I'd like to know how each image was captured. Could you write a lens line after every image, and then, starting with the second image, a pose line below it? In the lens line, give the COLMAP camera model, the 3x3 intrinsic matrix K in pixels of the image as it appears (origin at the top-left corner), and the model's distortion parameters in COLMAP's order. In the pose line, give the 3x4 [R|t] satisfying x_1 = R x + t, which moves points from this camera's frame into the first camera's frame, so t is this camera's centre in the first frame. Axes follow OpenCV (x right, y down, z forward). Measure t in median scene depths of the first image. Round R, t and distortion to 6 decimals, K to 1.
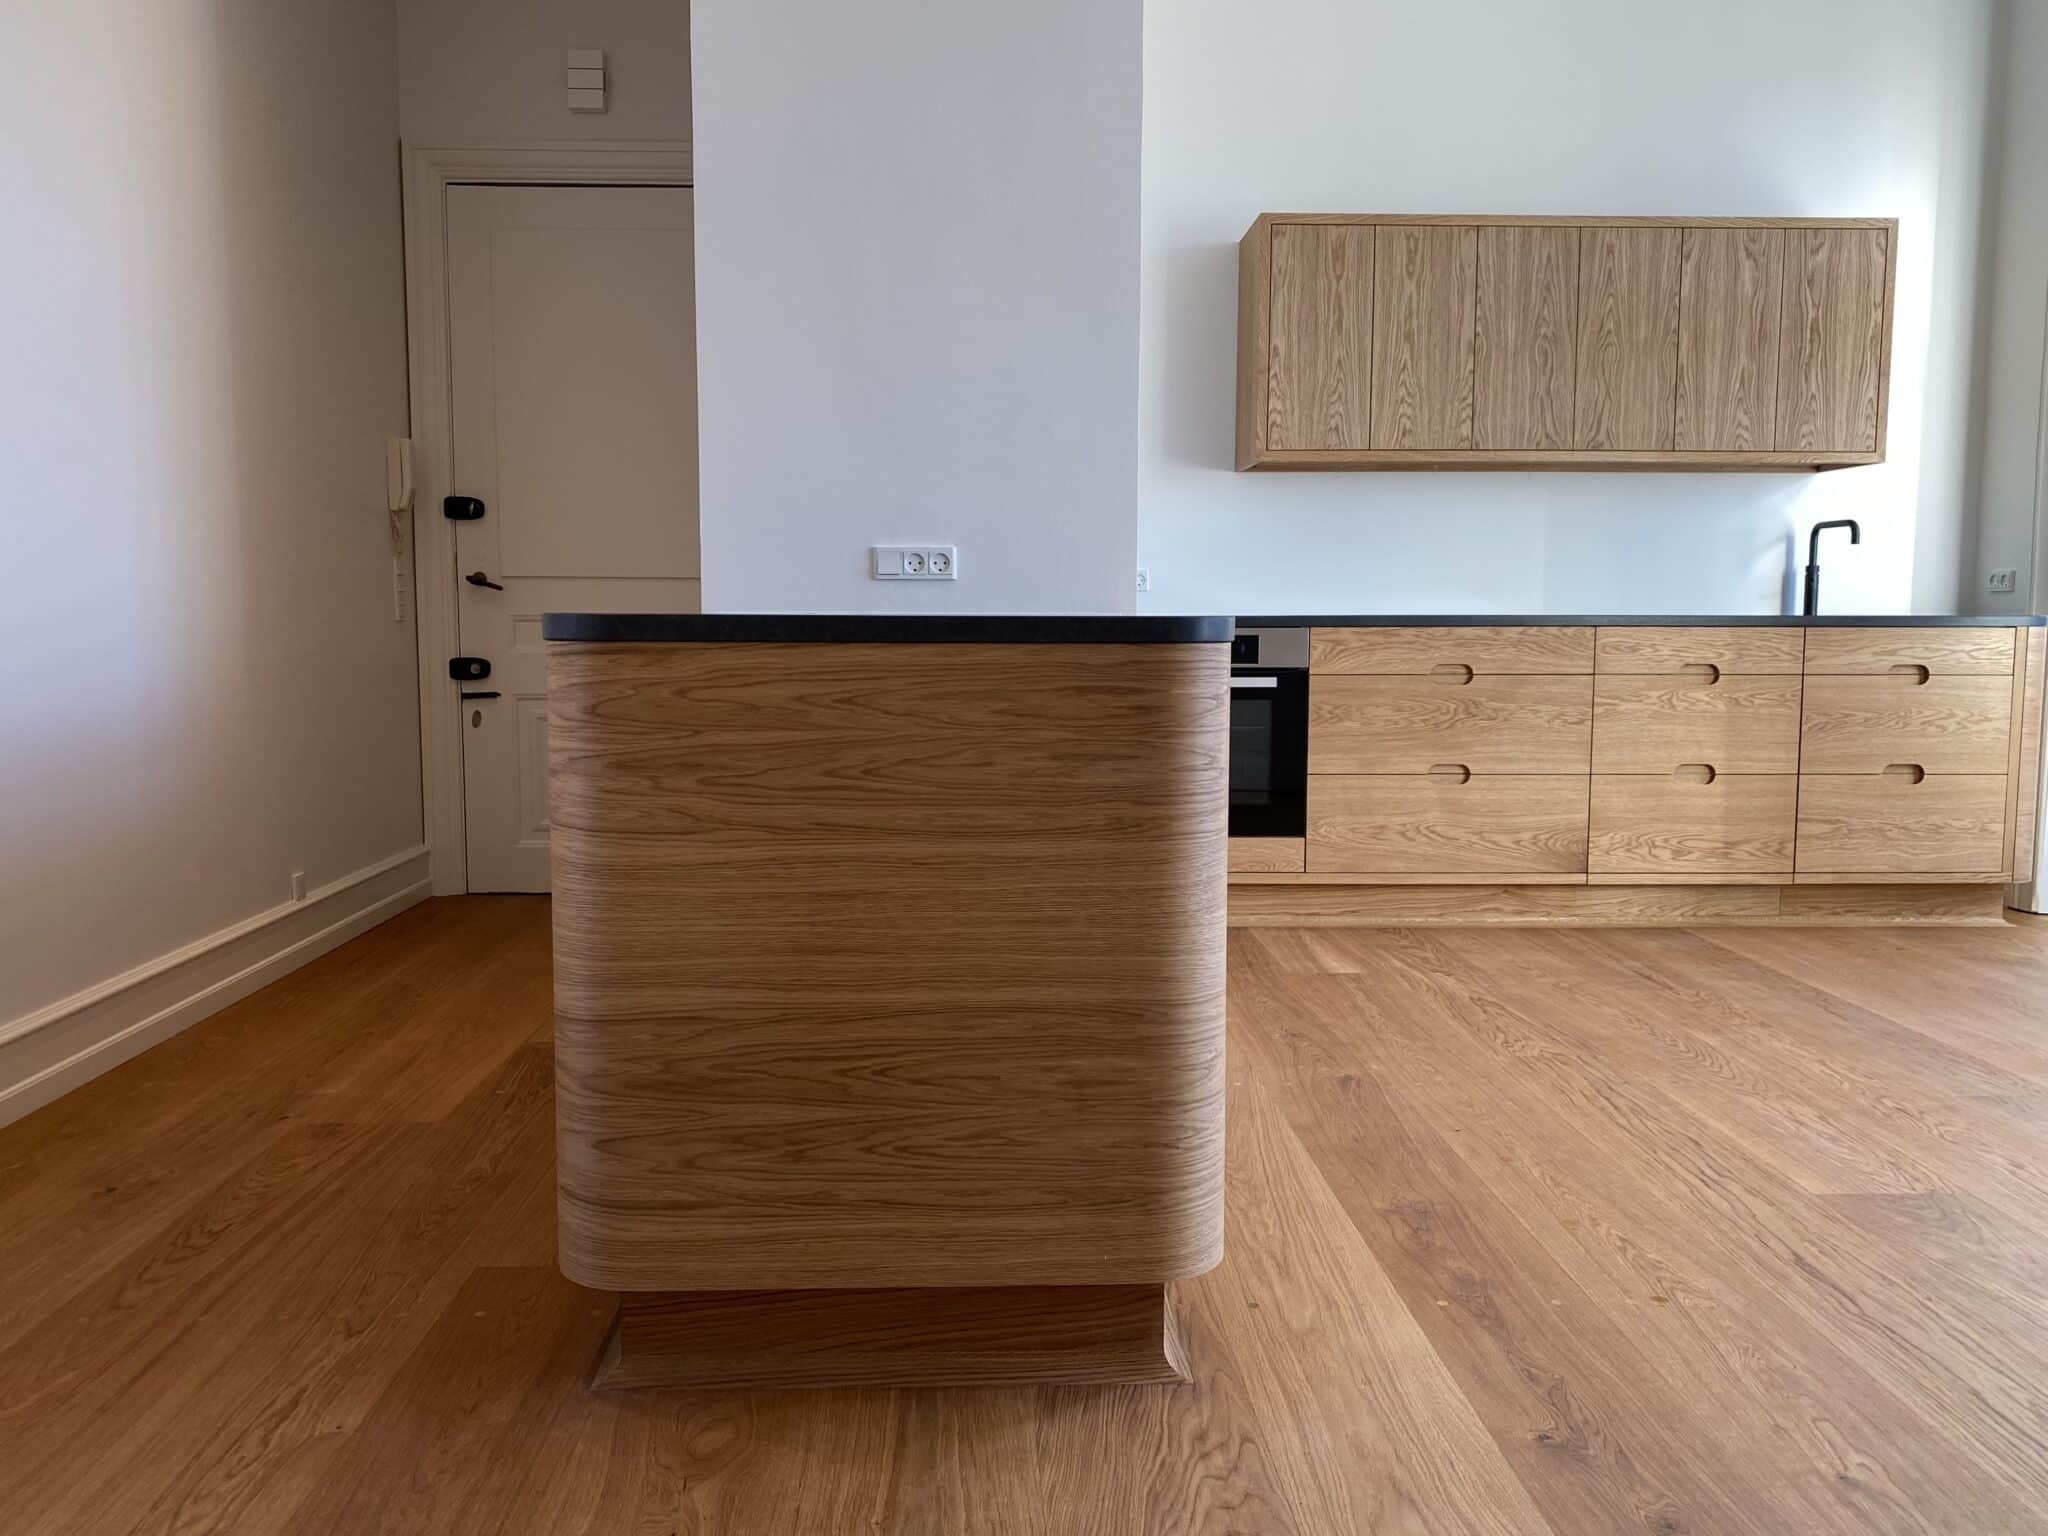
lens RADIAL K [[1561.1, 0, 994.3], [0, 1561.1, 750.7], [0, 0, 1]] dist [0.010124, -0.014602]
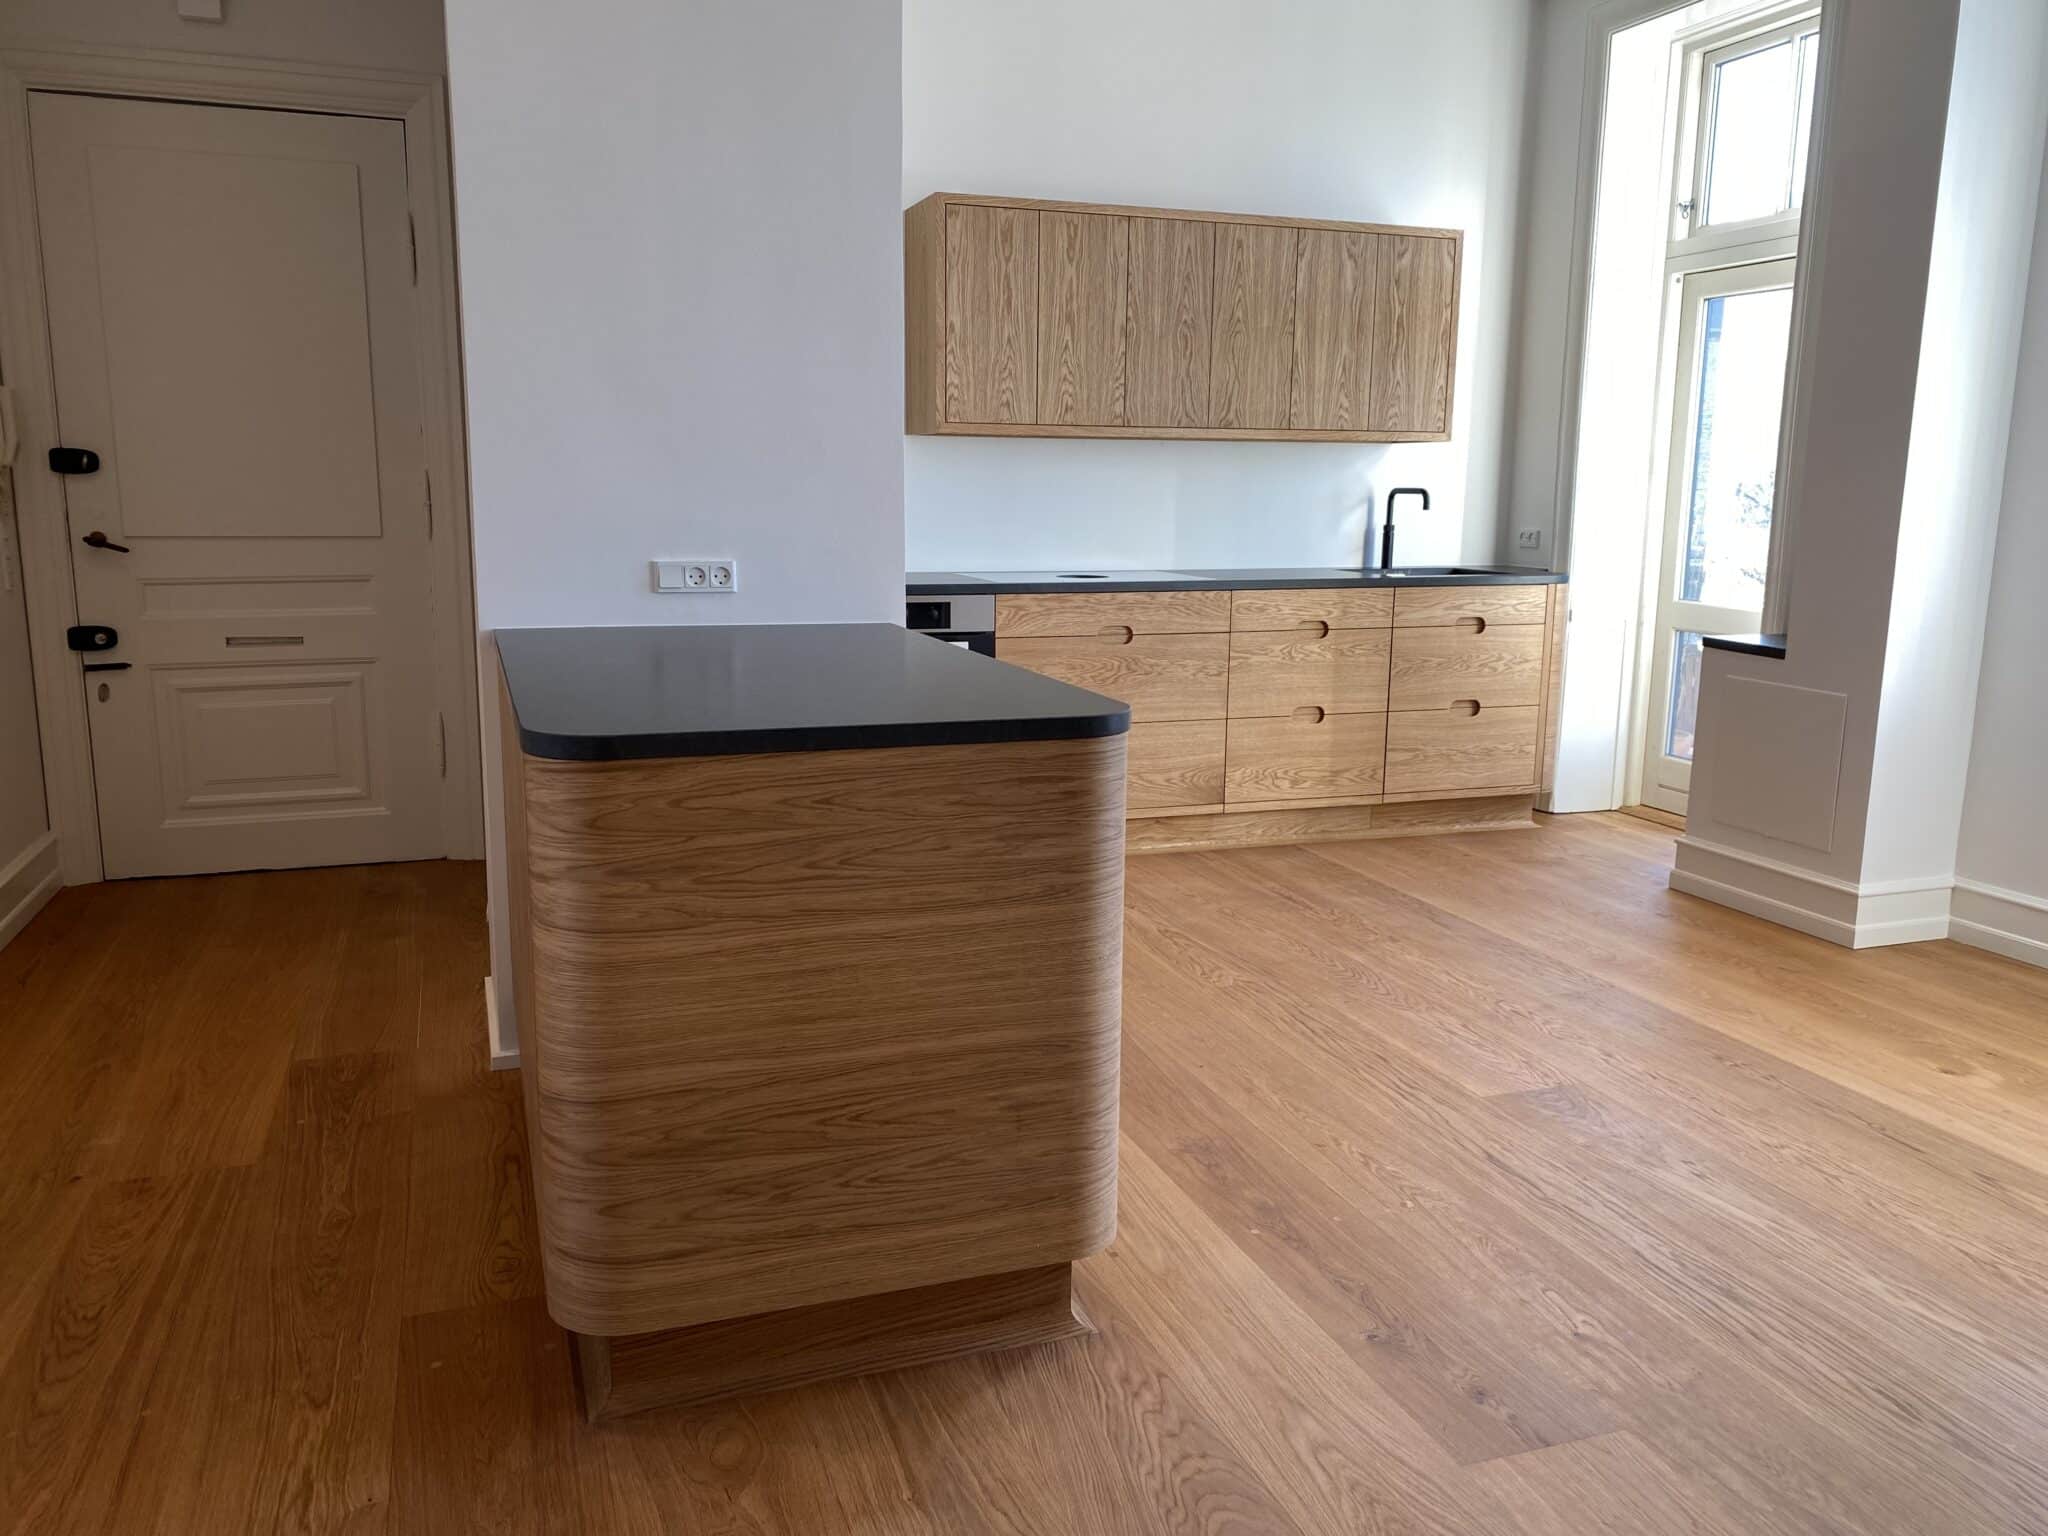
lens RADIAL K [[1561.1, 0, 999.0], [0, 1561.1, 769.8], [0, 0, 1]] dist [0.010124, -0.014602]
pose [[0.954384, -0.047293, 0.294811, -0.226378], [0.019271, 0.995074, 0.097243, -0.119666], [-0.297958, -0.087126, 0.950595, -0.074702]]
